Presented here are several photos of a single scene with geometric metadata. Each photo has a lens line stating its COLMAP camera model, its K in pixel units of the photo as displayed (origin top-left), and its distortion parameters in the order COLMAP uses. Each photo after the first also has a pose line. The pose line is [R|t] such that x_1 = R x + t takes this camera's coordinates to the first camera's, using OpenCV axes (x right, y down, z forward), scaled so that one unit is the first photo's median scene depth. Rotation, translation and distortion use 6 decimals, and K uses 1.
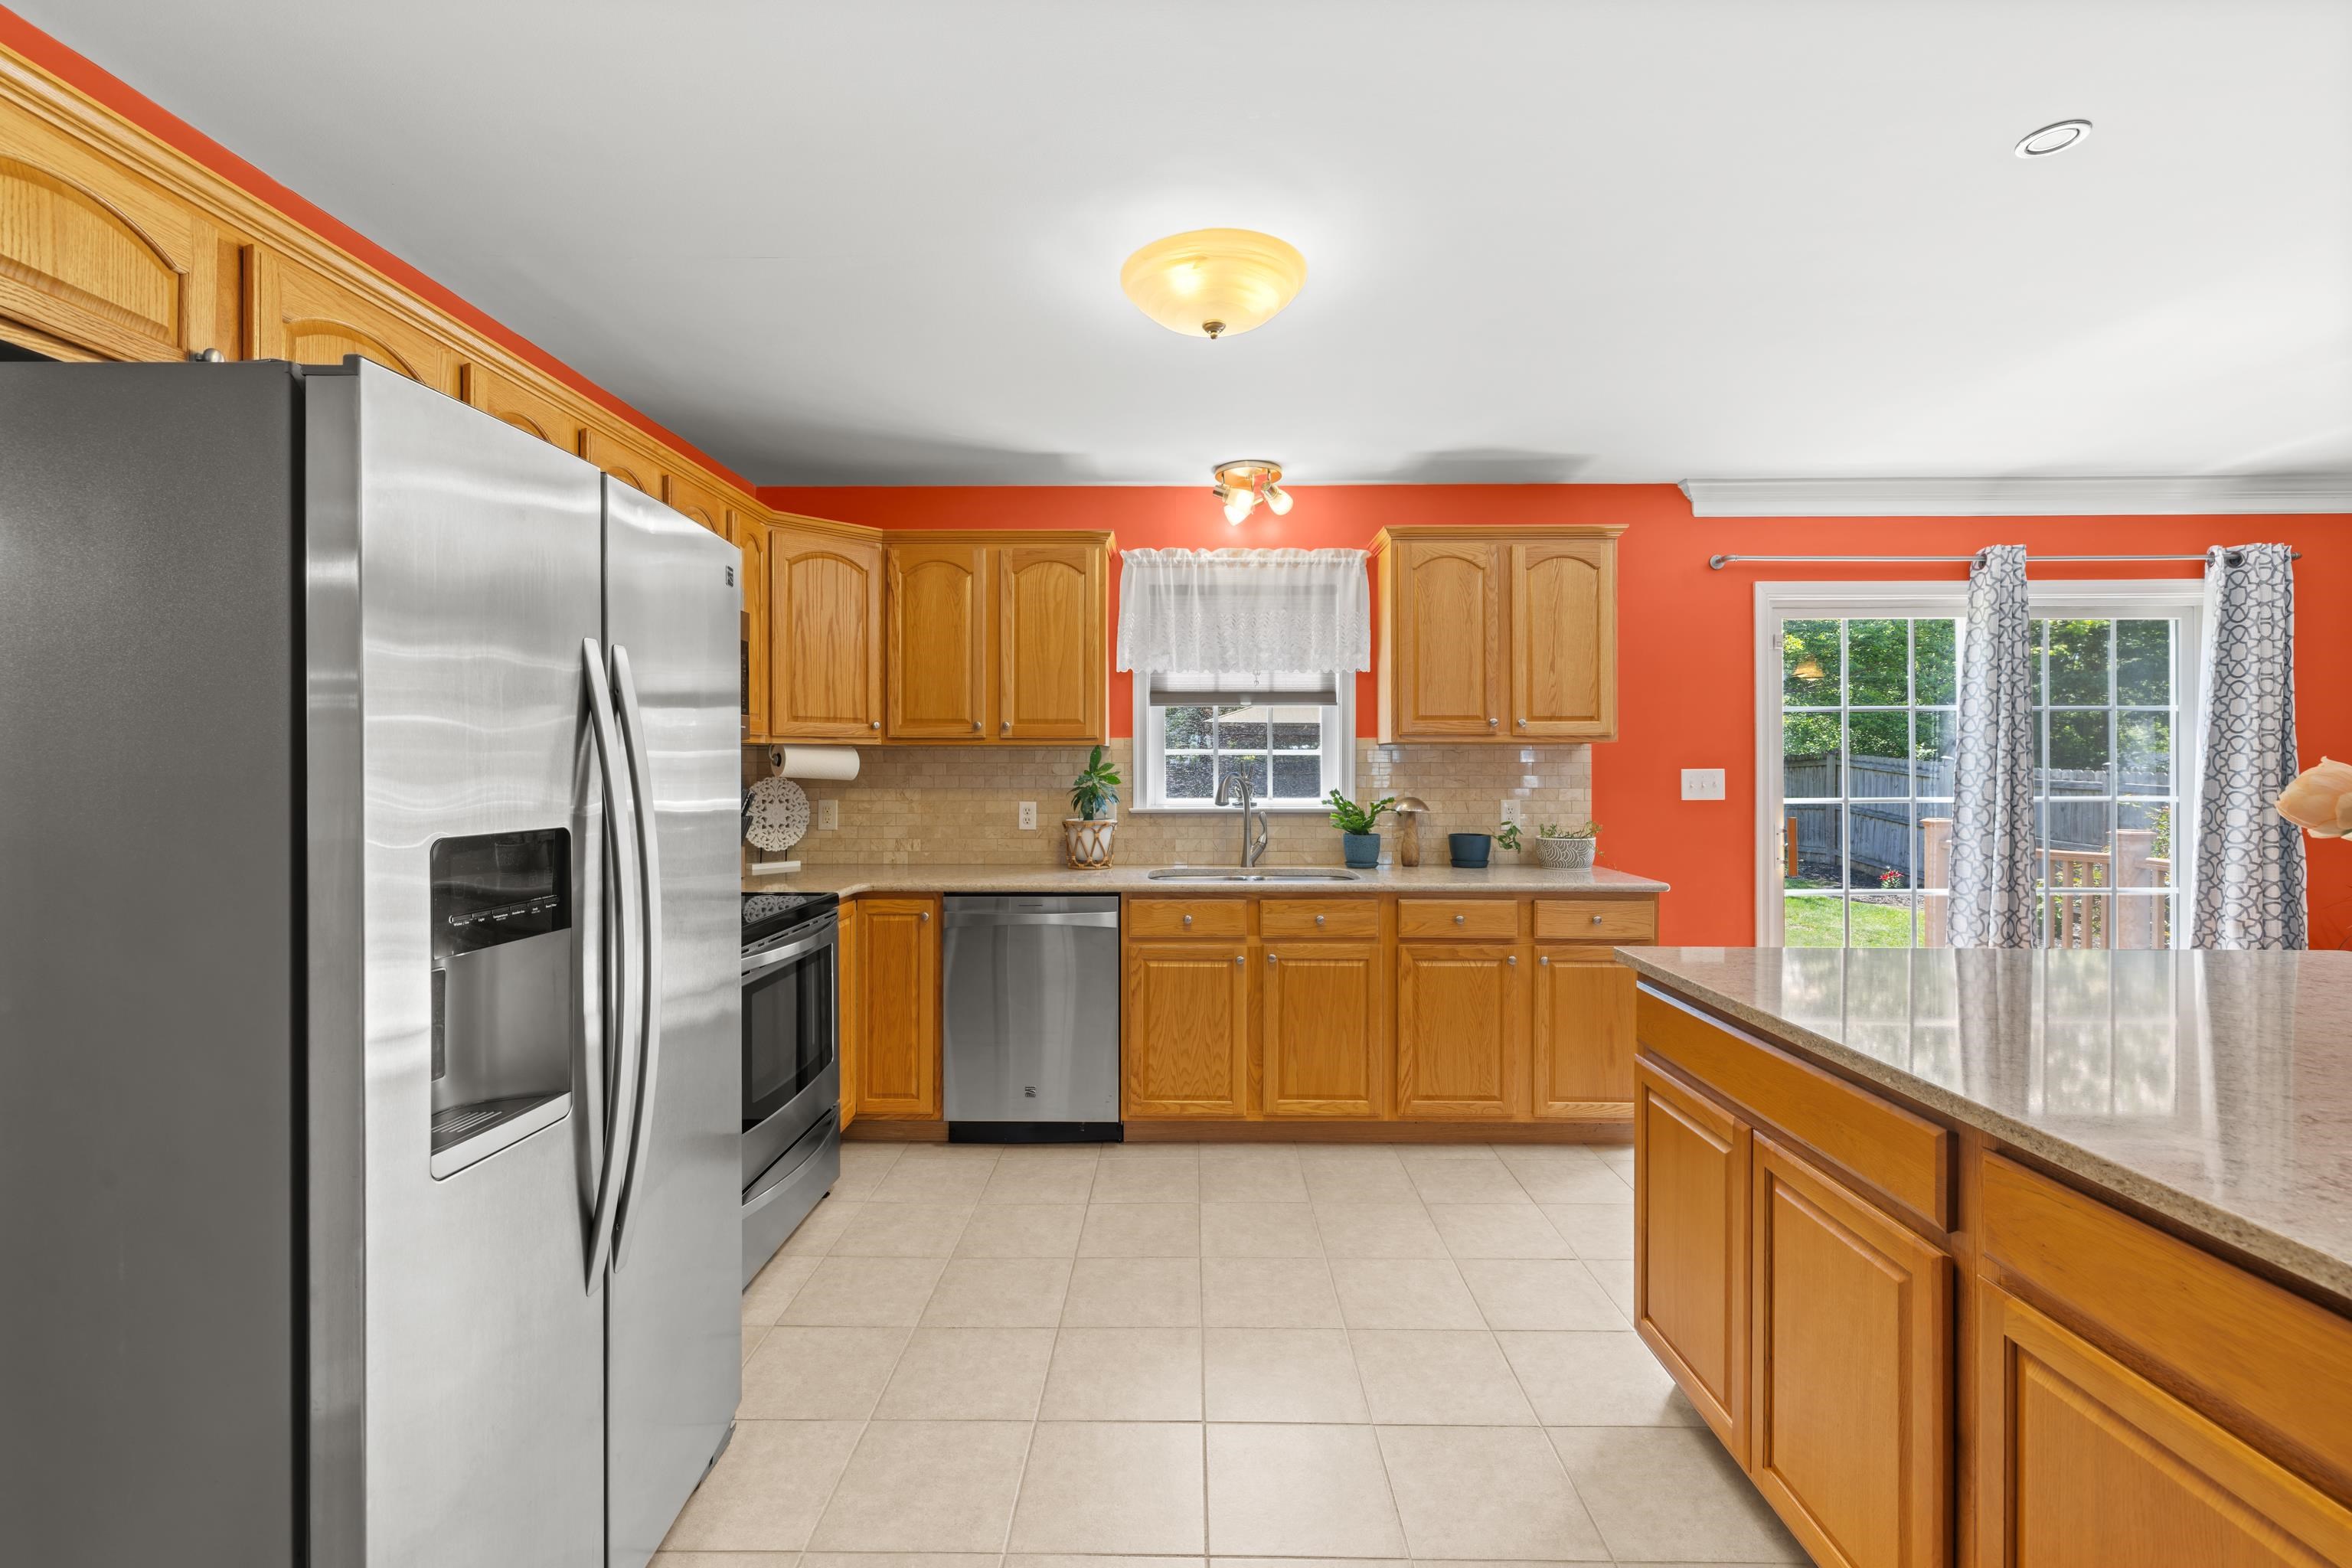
lens RADIAL K [[1012.2, 0, 1174.4], [0, 1012.2, 771.3], [0, 0, 1]] dist [-0.002552, -0.000144]
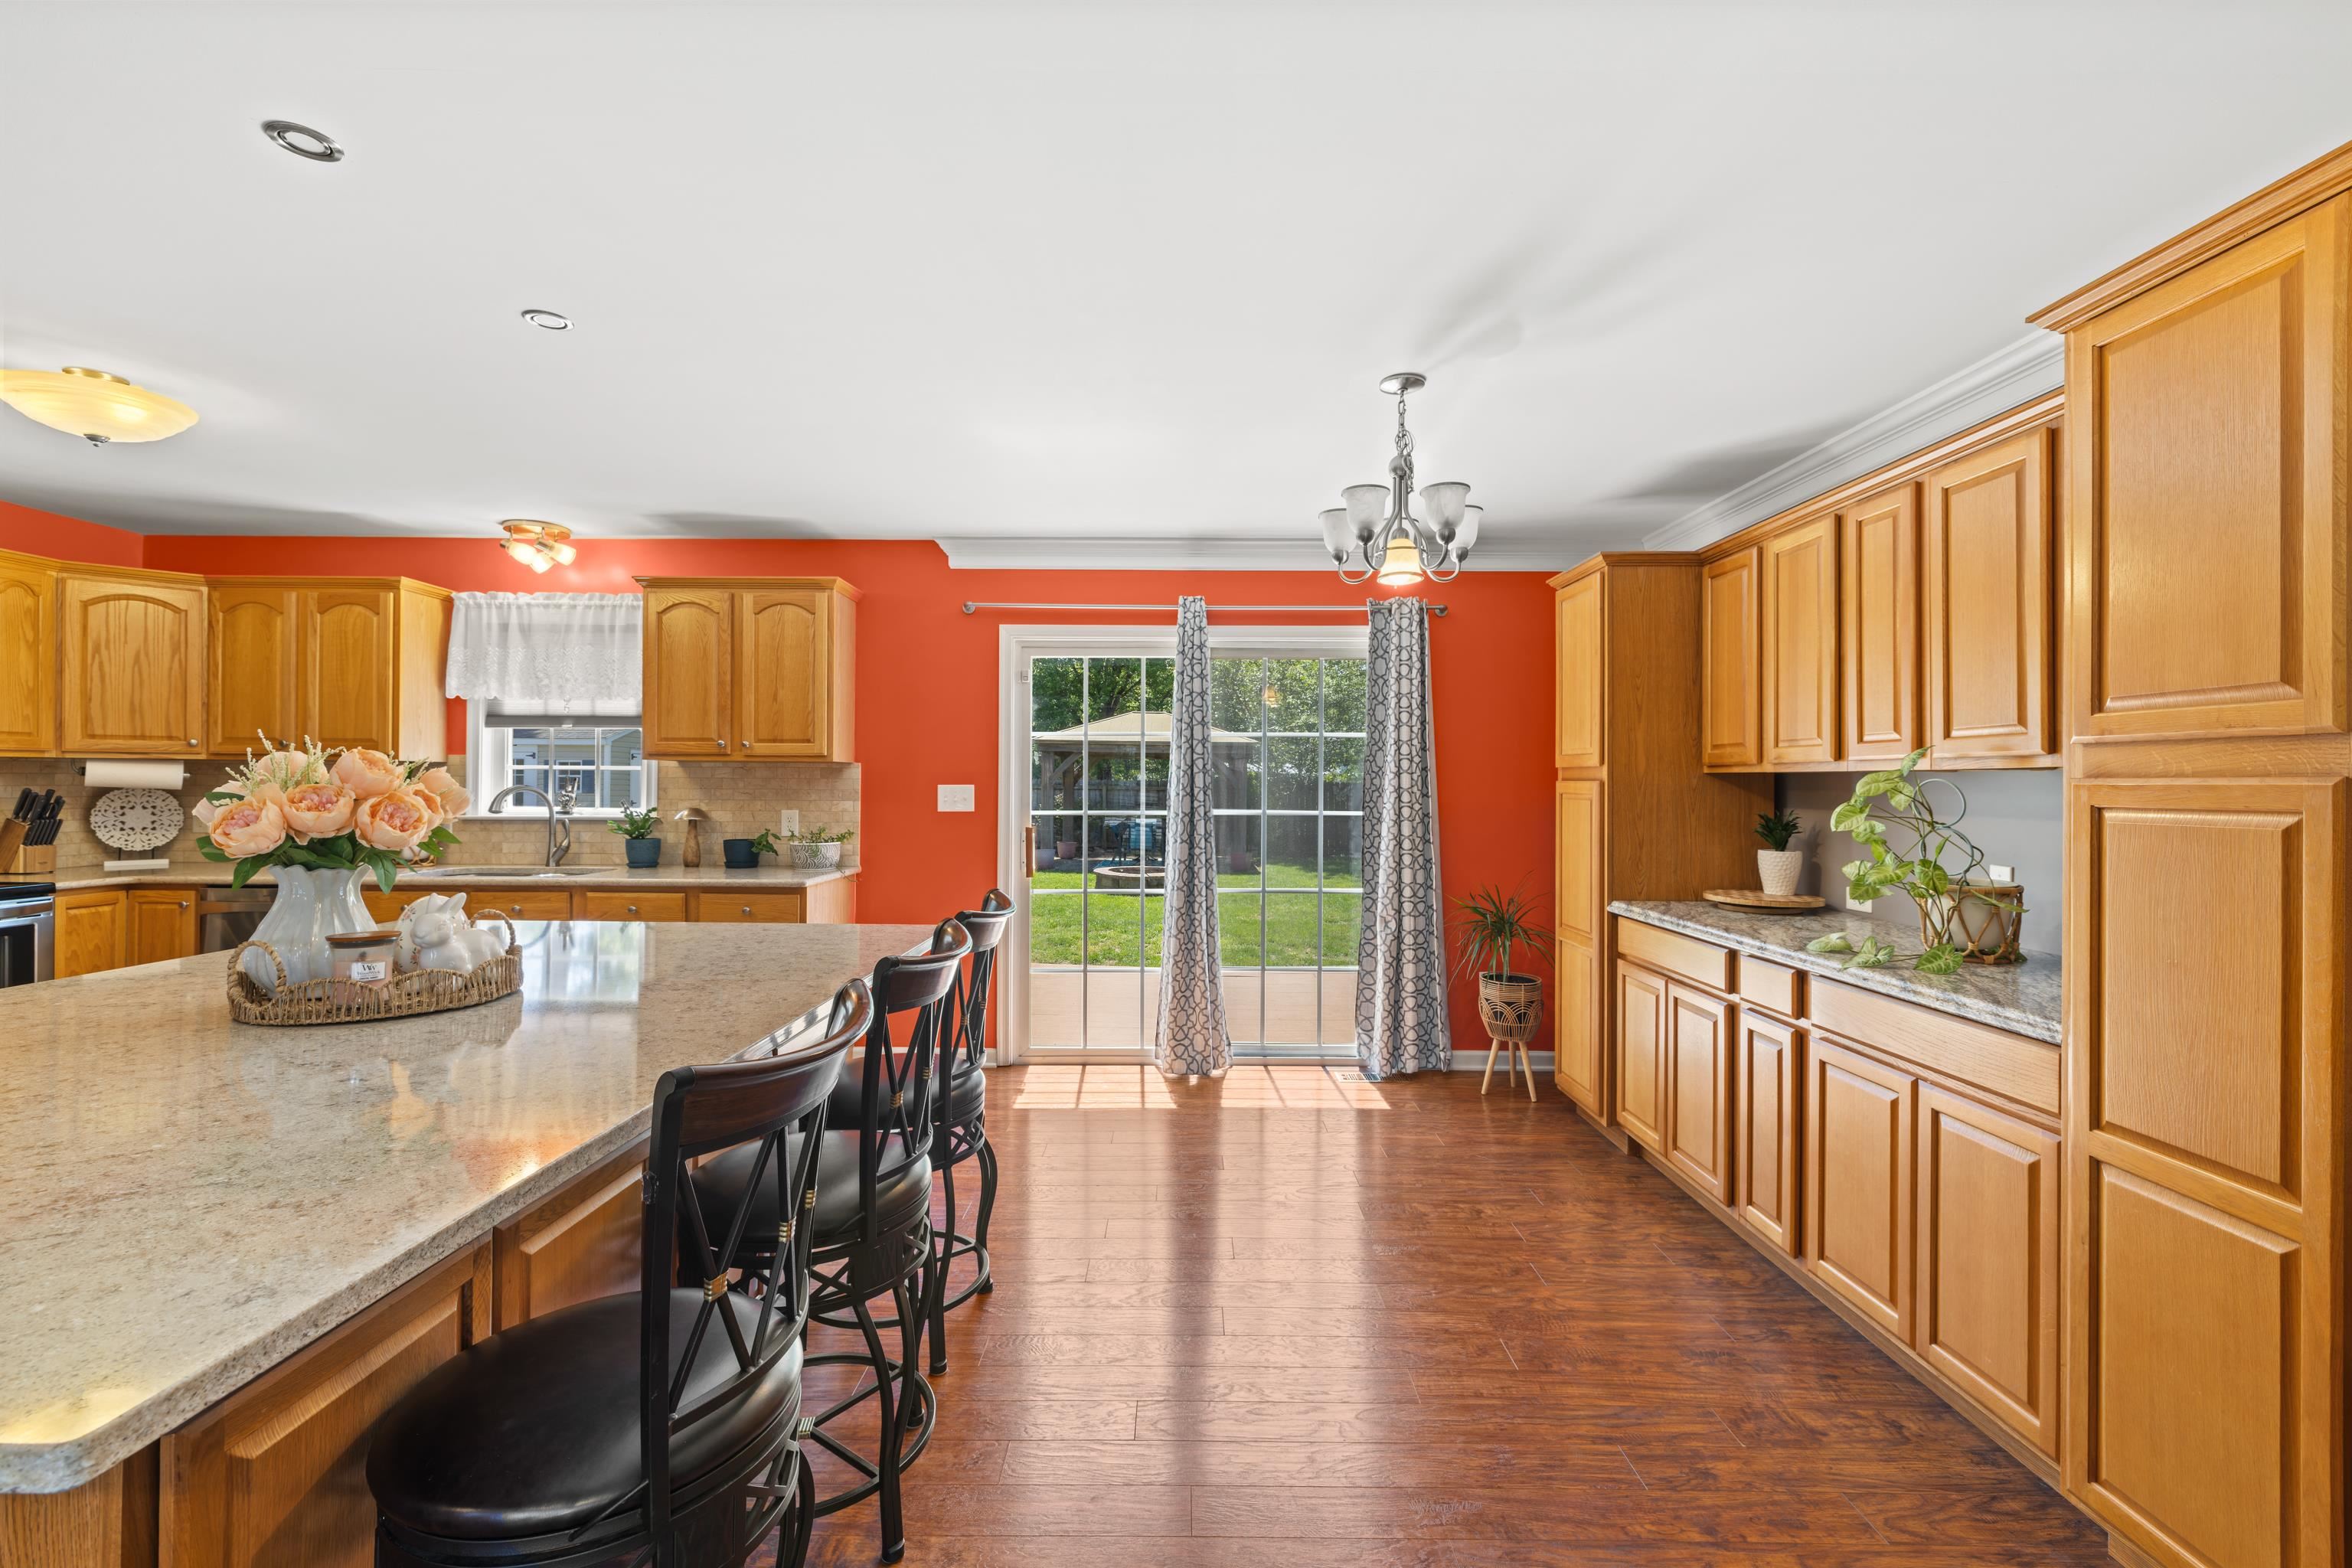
lens RADIAL K [[986.1, 0, 1177.3], [0, 986.1, 781.1], [0, 0, 1]] dist [-0.000351, -0.000556]
pose [[0.999897, 0.006752, 0.012636, 0.777377], [-0.006675, 0.999959, -0.006122, -0.001556], [-0.012677, 0.006037, 0.999901, -0.142591]]
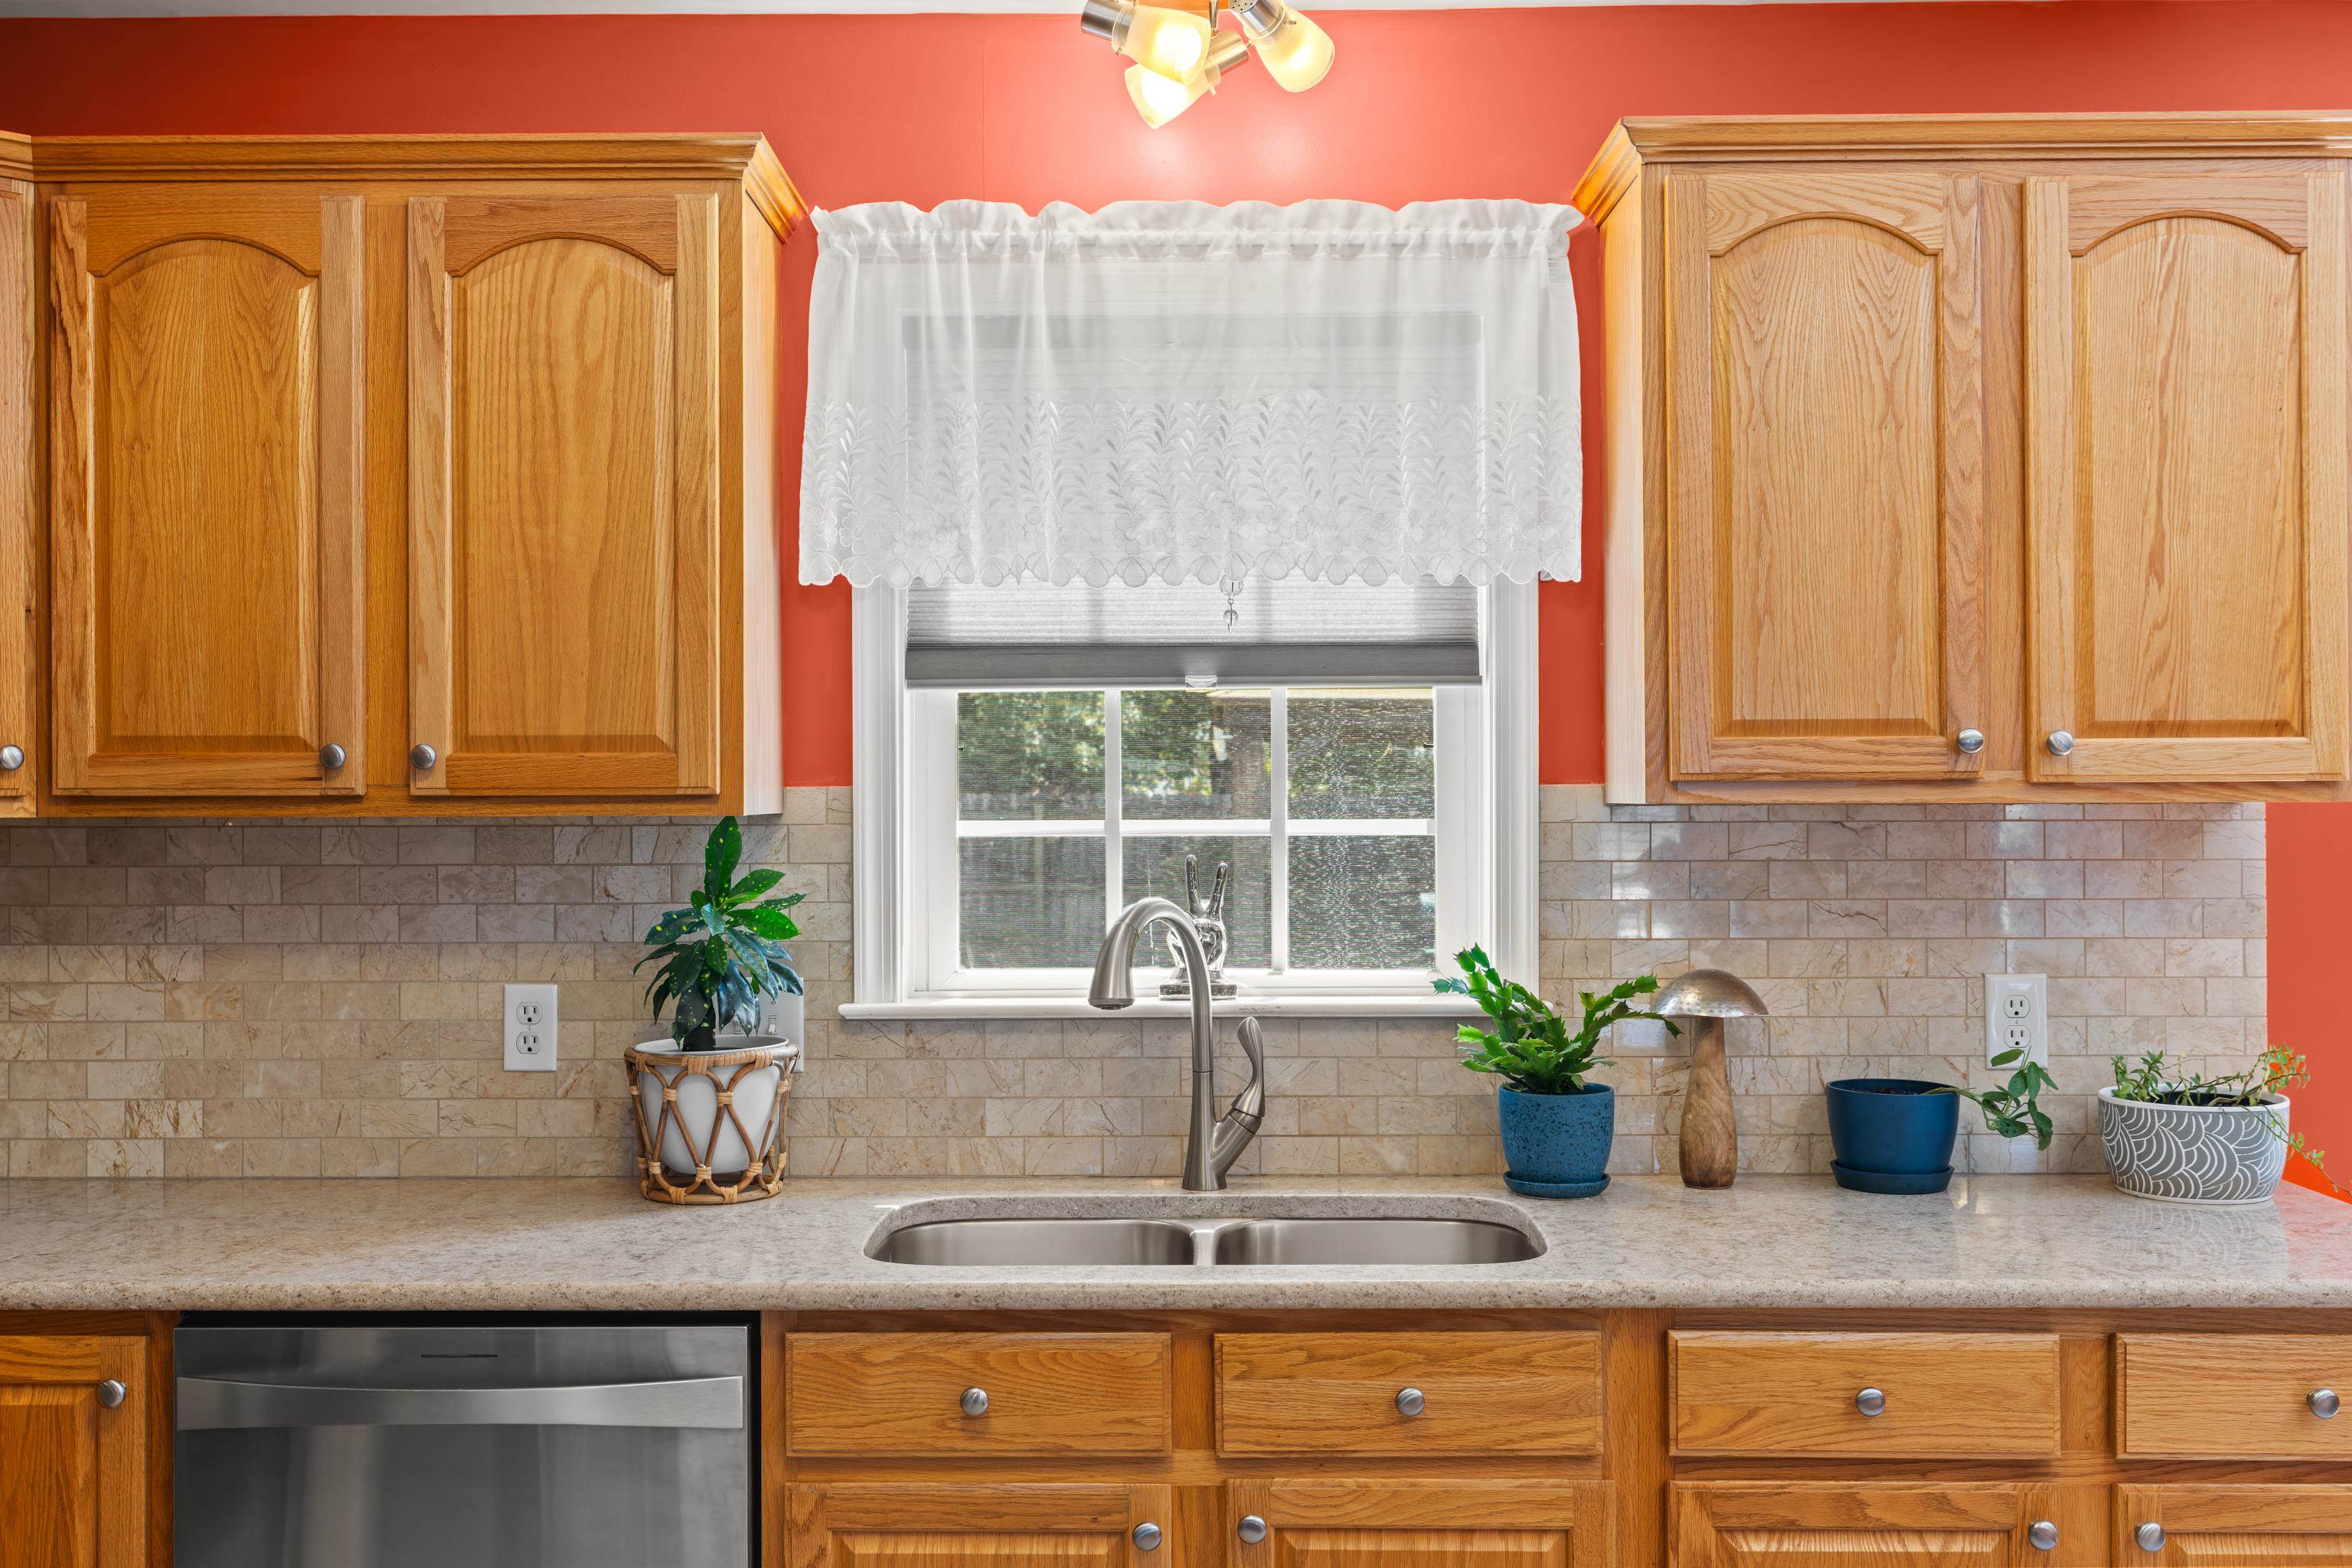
lens RADIAL K [[2314.6, 0, 1174.8], [0, 2314.6, 792.4], [0, 0, 1]] dist [-0.004535, 0.008982]
pose [[0.999992, -0.003854, 0.000532, 0.063427], [0.003855, 0.999988, -0.003113, -0.029304], [-0.000520, 0.003115, 0.999995, 0.263092]]
